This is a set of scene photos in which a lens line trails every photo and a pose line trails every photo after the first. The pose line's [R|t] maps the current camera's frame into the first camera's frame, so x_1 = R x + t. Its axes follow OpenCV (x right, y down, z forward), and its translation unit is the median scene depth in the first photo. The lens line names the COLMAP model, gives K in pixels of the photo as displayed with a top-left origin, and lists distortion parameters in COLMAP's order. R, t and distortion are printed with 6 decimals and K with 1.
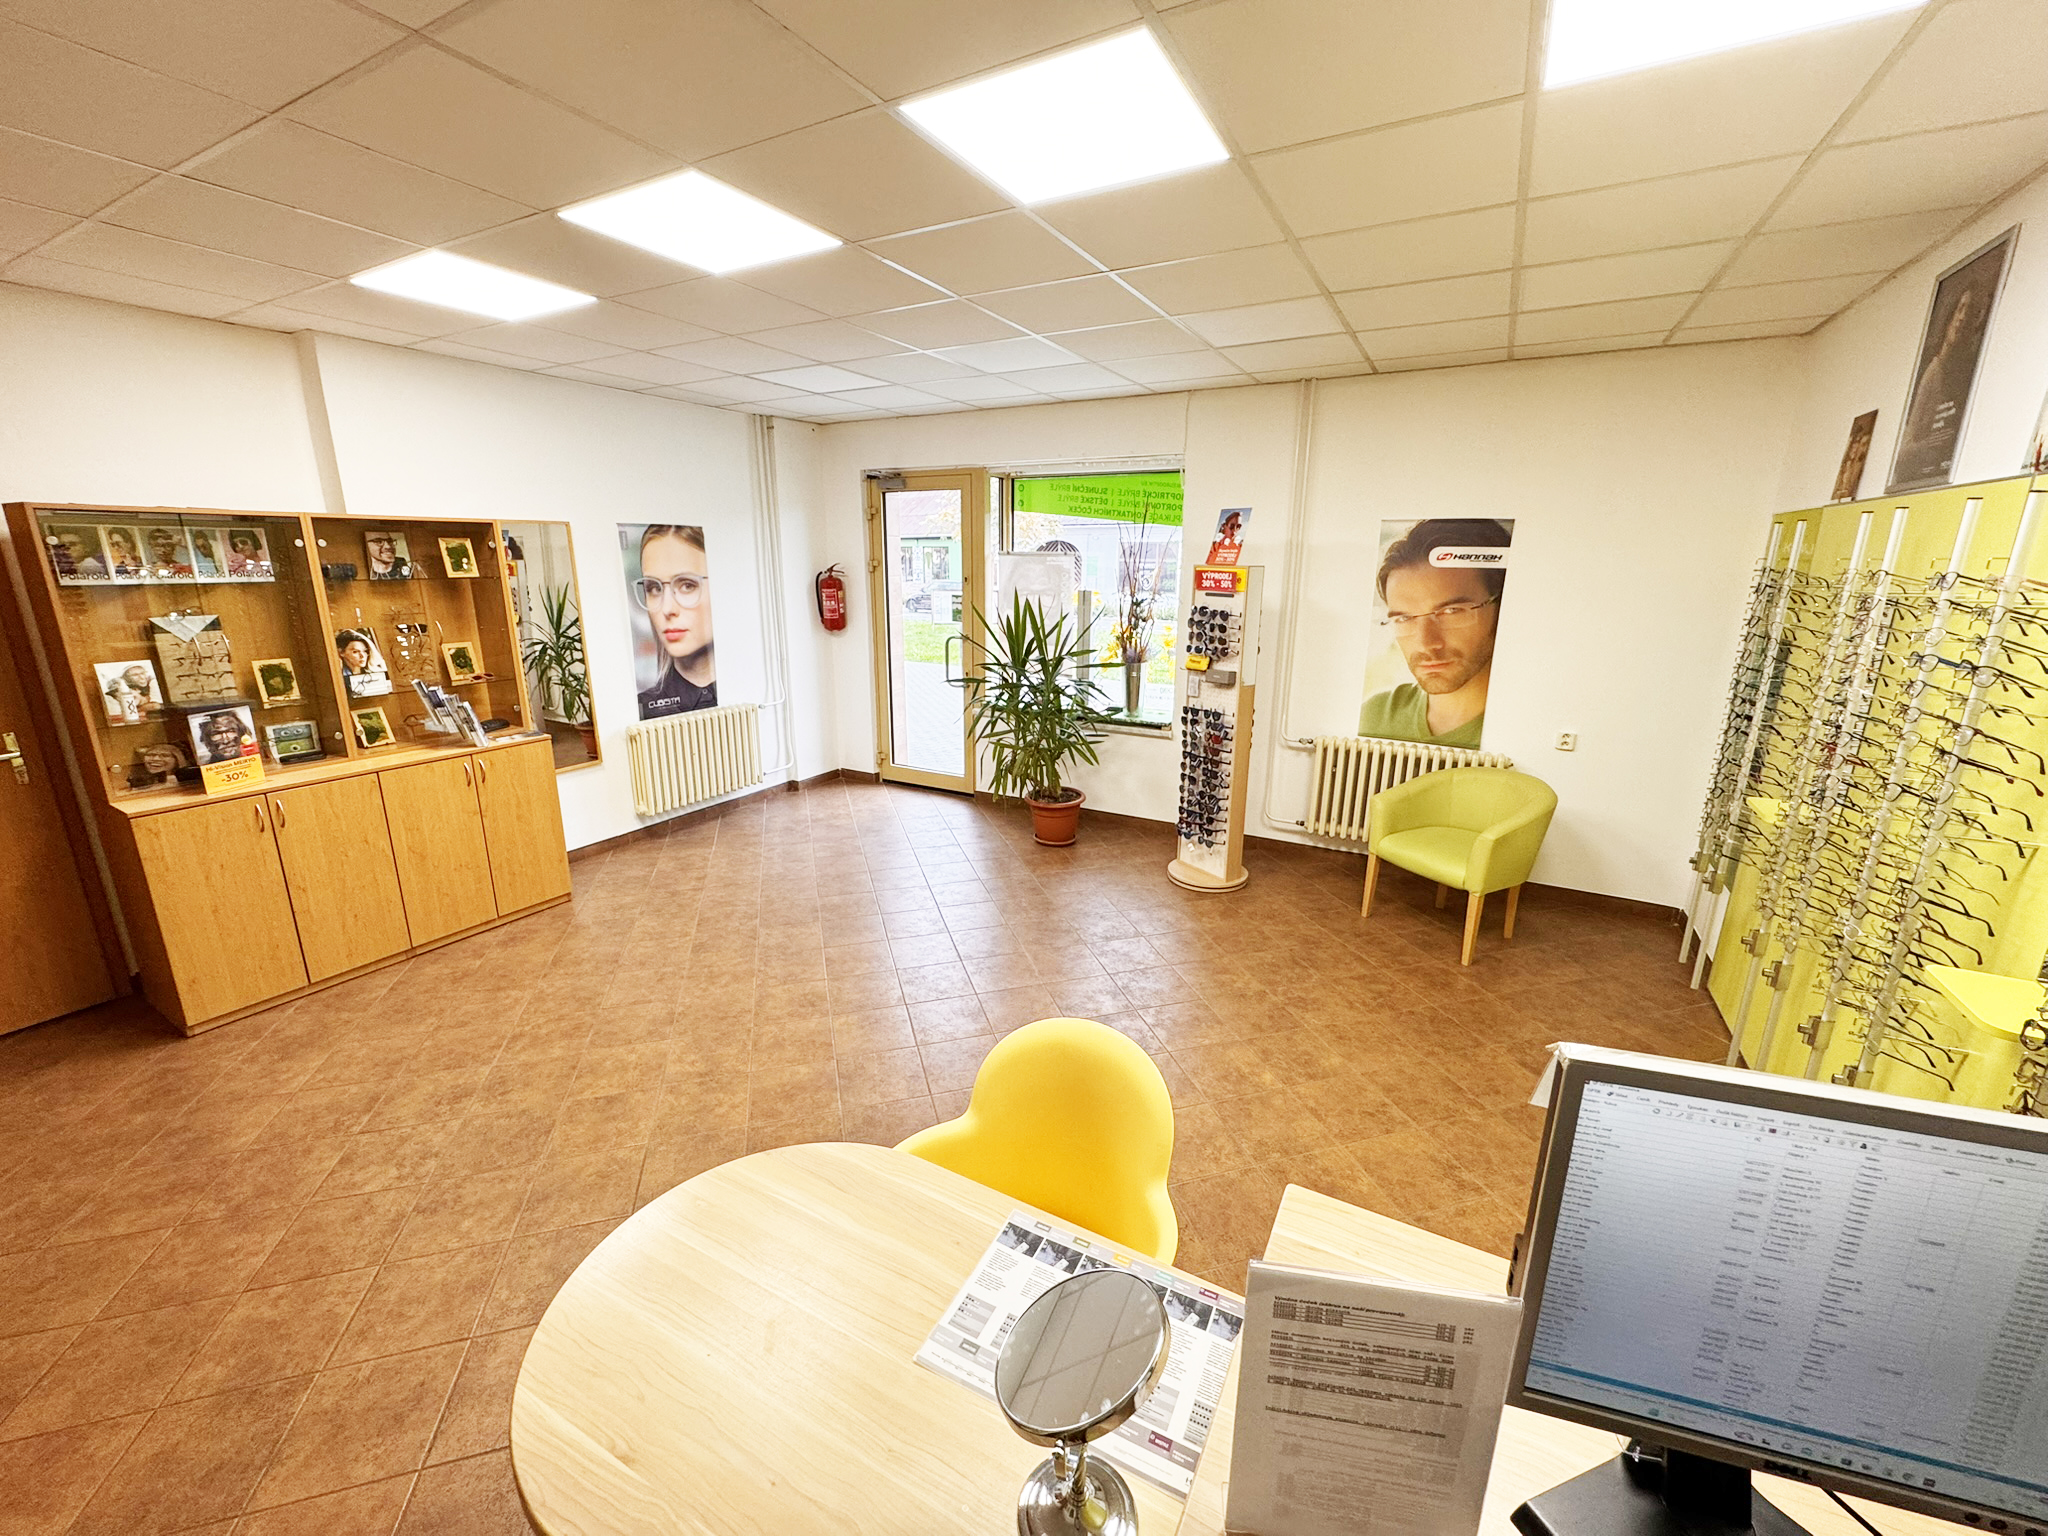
lens RADIAL K [[818.1, 0, 1021.5], [0, 818.1, 768.6], [0, 0, 1]] dist [-0.000957, 0.000367]
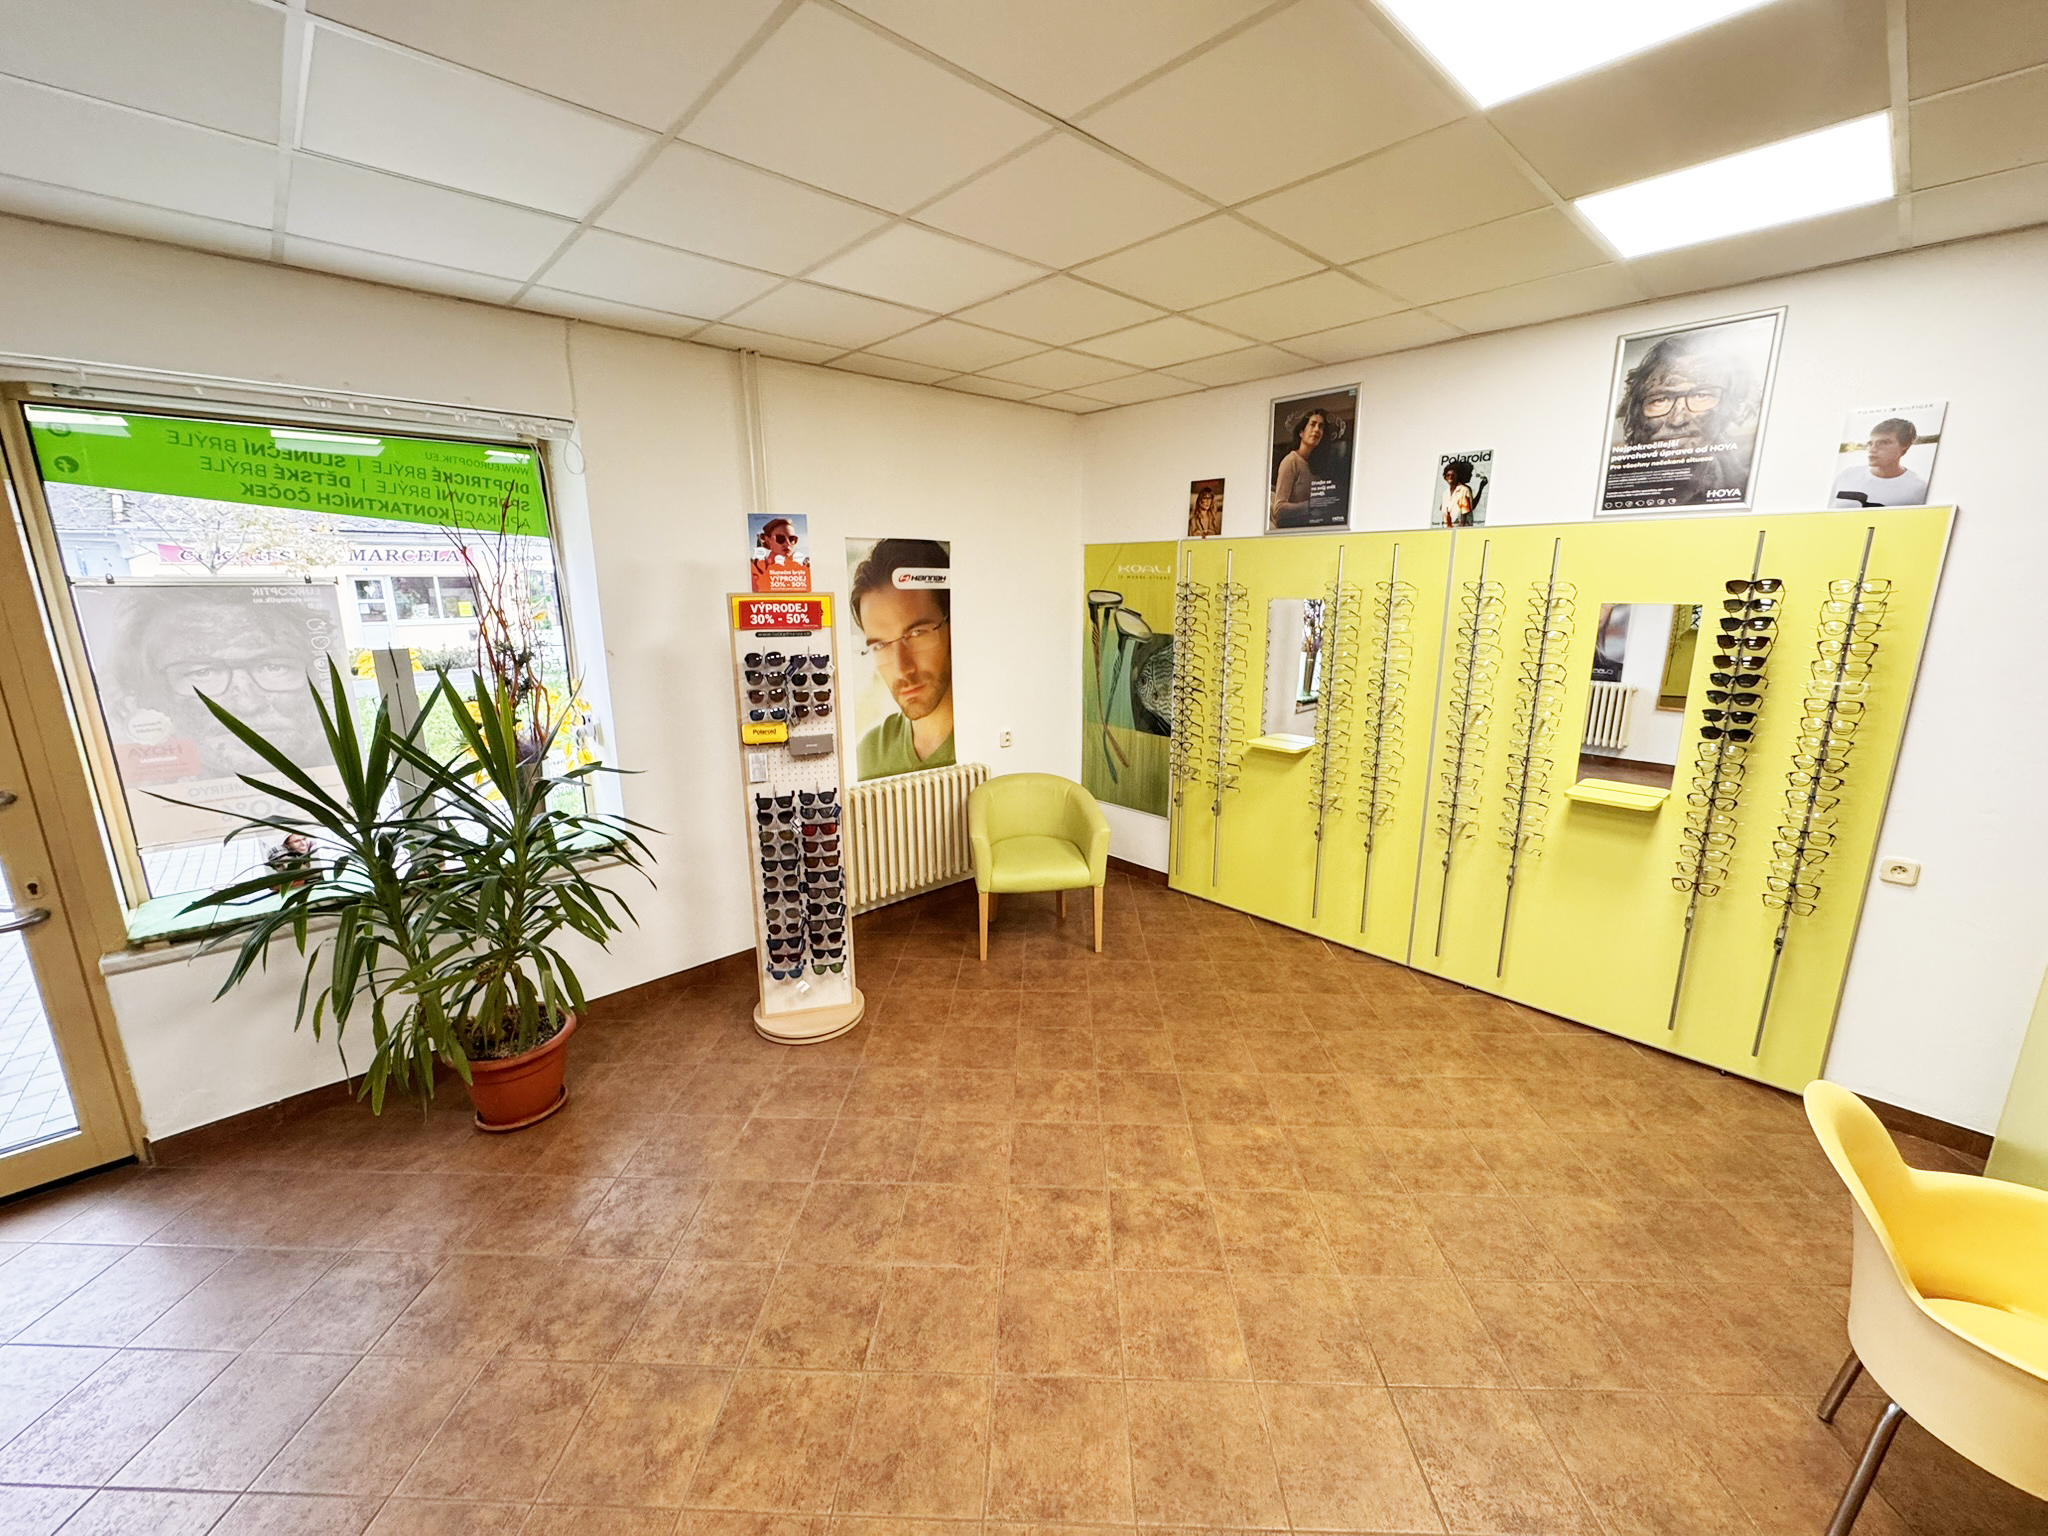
lens RADIAL K [[818.1, 0, 1027.7], [0, 818.1, 765.1], [0, 0, 1]] dist [-0.000957, 0.000367]
pose [[0.305247, -0.220419, 0.926412, -0.369442], [0.250016, 0.957265, 0.145381, -0.150541], [-0.918867, 0.187241, 0.347311, 0.567923]]
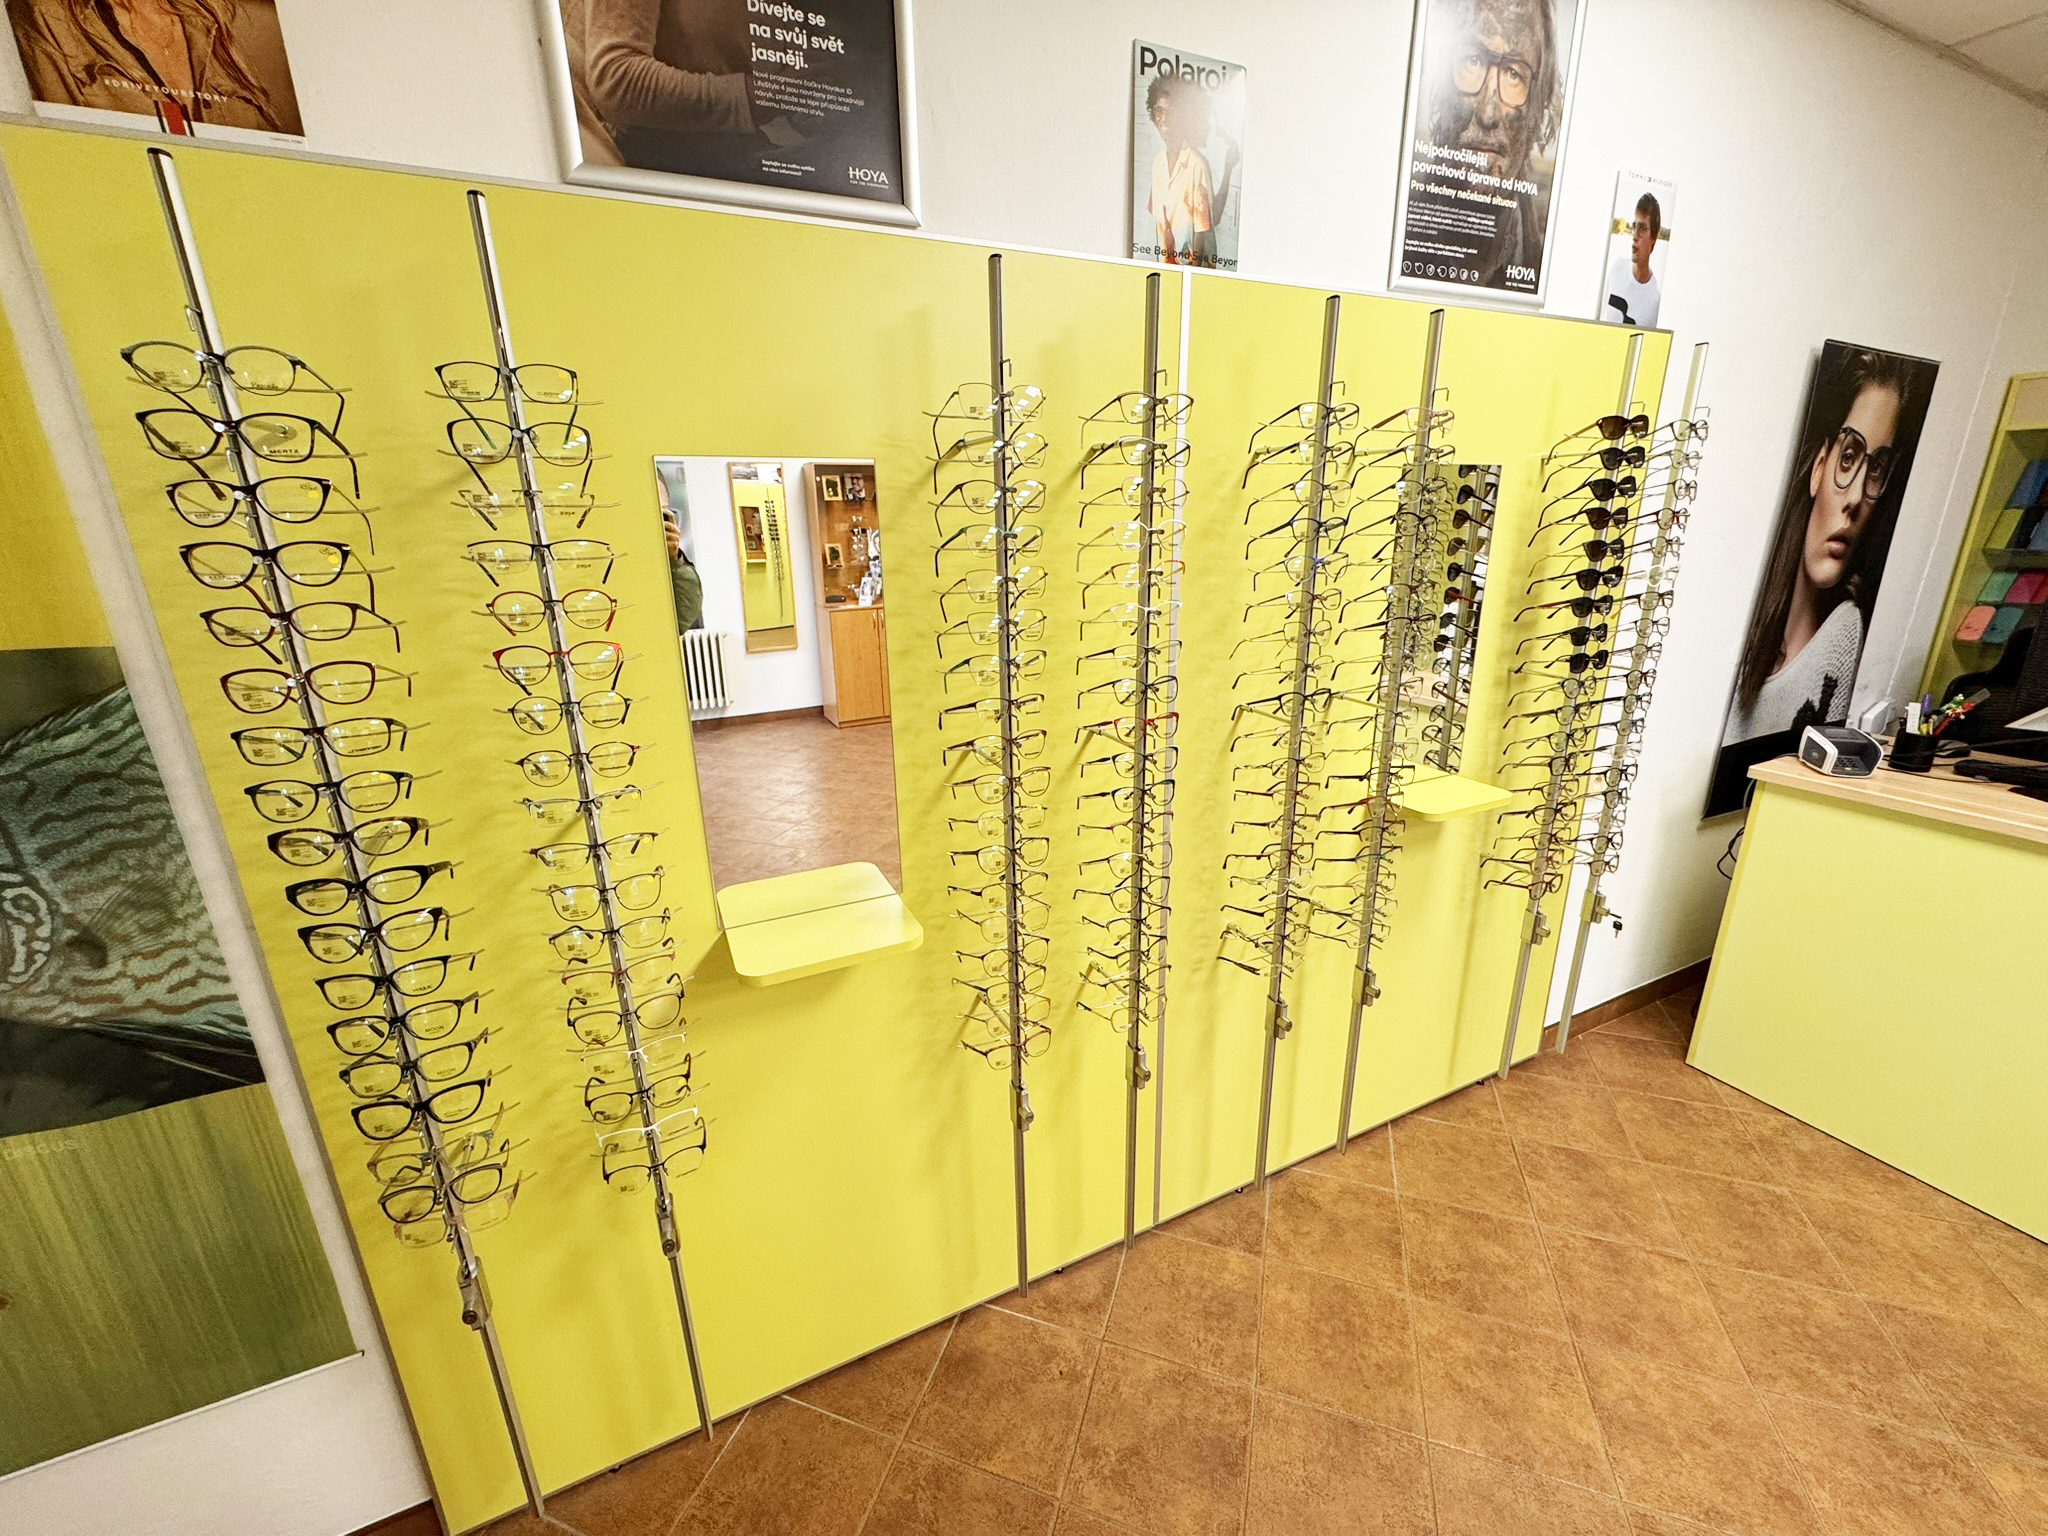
lens RADIAL K [[818.1, 0, 1025.0], [0, 818.1, 762.3], [0, 0, 1]] dist [-0.000957, 0.000367]
pose [[-0.816346, -0.159357, 0.555144, 0.374830], [0.159131, 0.861922, 0.481423, -0.149380], [-0.555209, 0.481348, -0.678268, 0.754205]]
